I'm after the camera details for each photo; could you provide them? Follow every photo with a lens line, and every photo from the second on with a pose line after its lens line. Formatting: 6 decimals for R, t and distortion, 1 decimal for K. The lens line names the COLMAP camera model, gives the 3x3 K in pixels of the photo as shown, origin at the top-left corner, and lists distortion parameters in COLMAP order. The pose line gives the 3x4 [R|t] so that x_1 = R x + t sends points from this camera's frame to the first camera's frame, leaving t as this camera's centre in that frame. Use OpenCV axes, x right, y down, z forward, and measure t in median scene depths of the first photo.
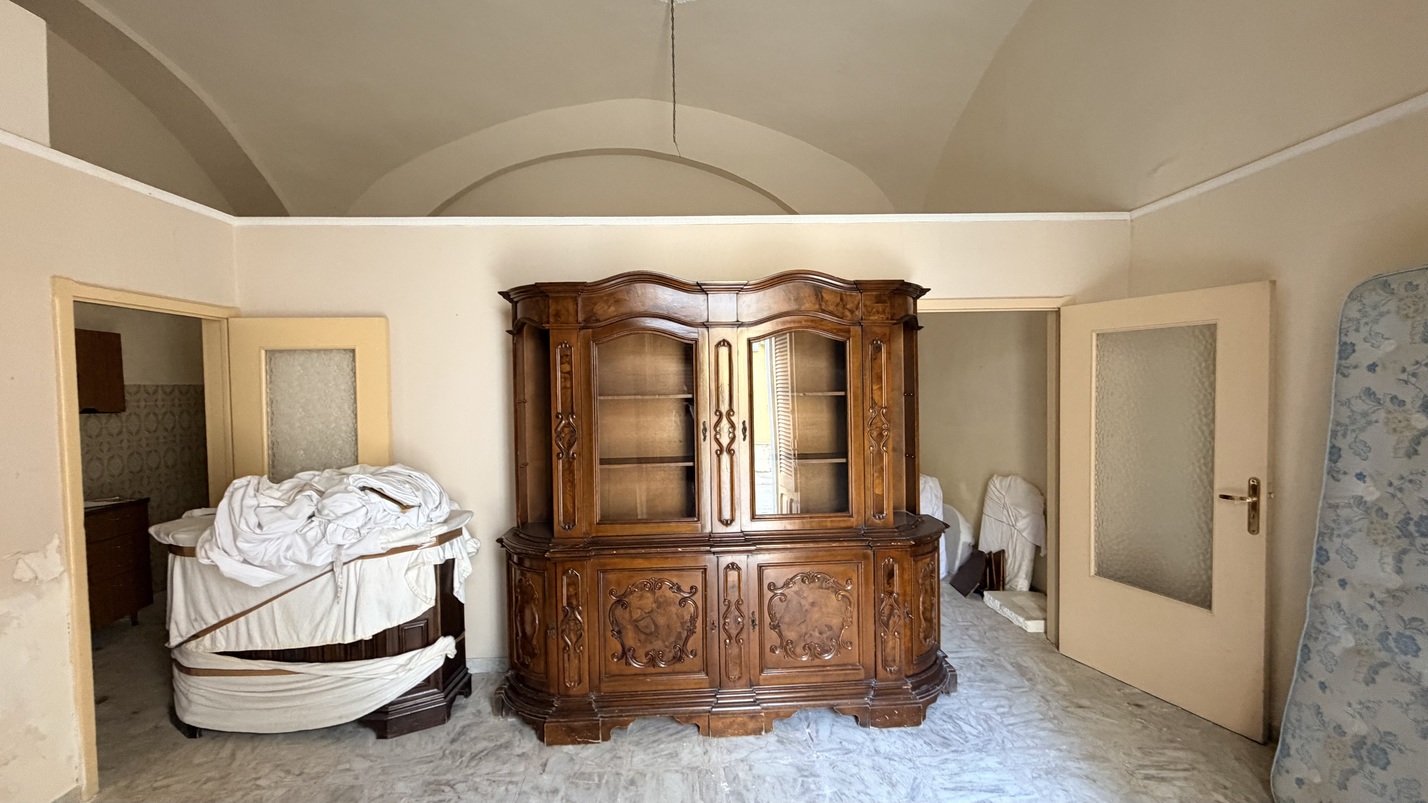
lens RADIAL K [[568.3, 0, 714.0], [0, 568.3, 401.5], [0, 0, 1]] dist [0.008860, 0.000083]
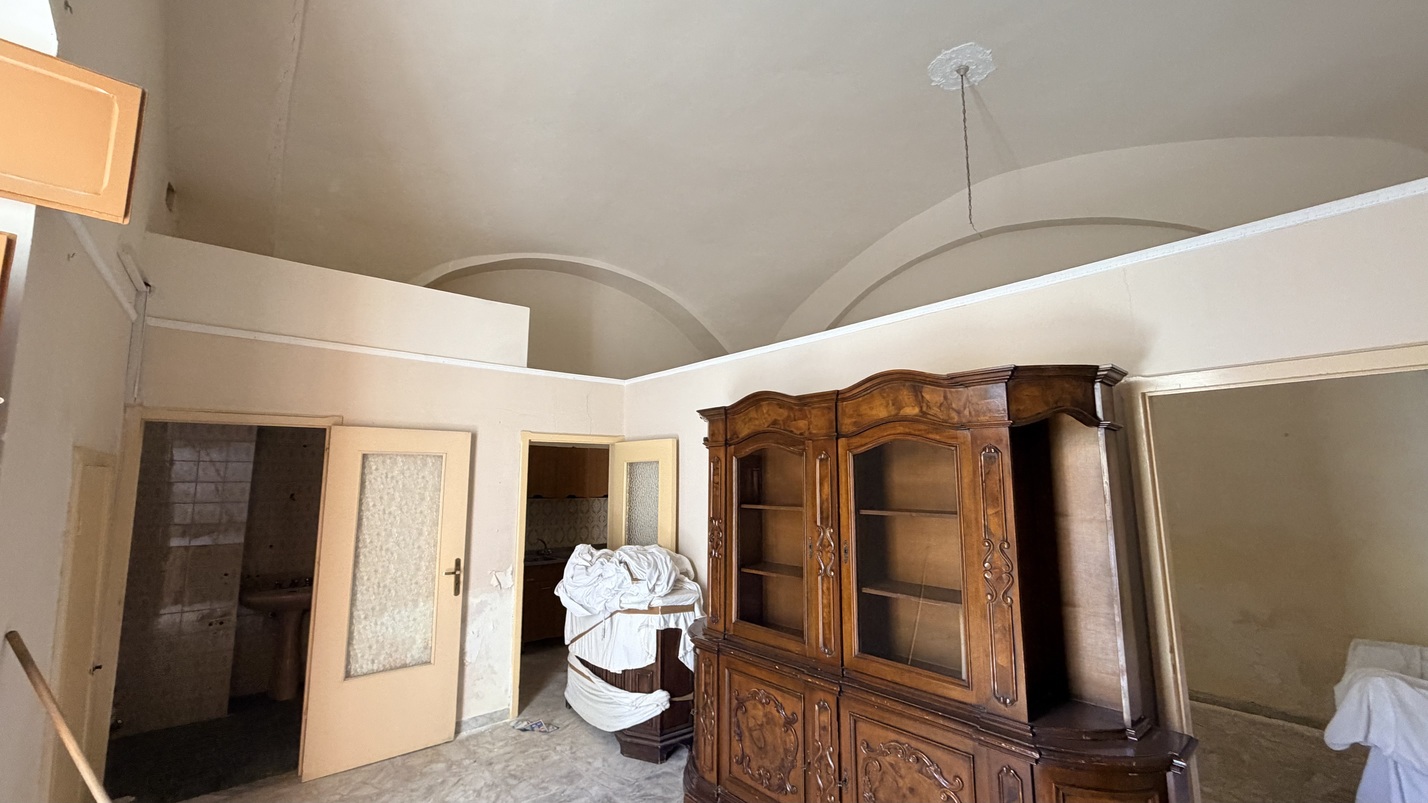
lens RADIAL K [[566.9, 0, 714.0], [0, 566.9, 401.5], [0, 0, 1]] dist [-0.000405, -0.000099]
pose [[0.619017, -0.090948, -0.780094, 0.667308], [-0.031105, 0.989654, -0.140061, -0.053605], [0.784762, 0.110965, 0.609784, 0.259496]]
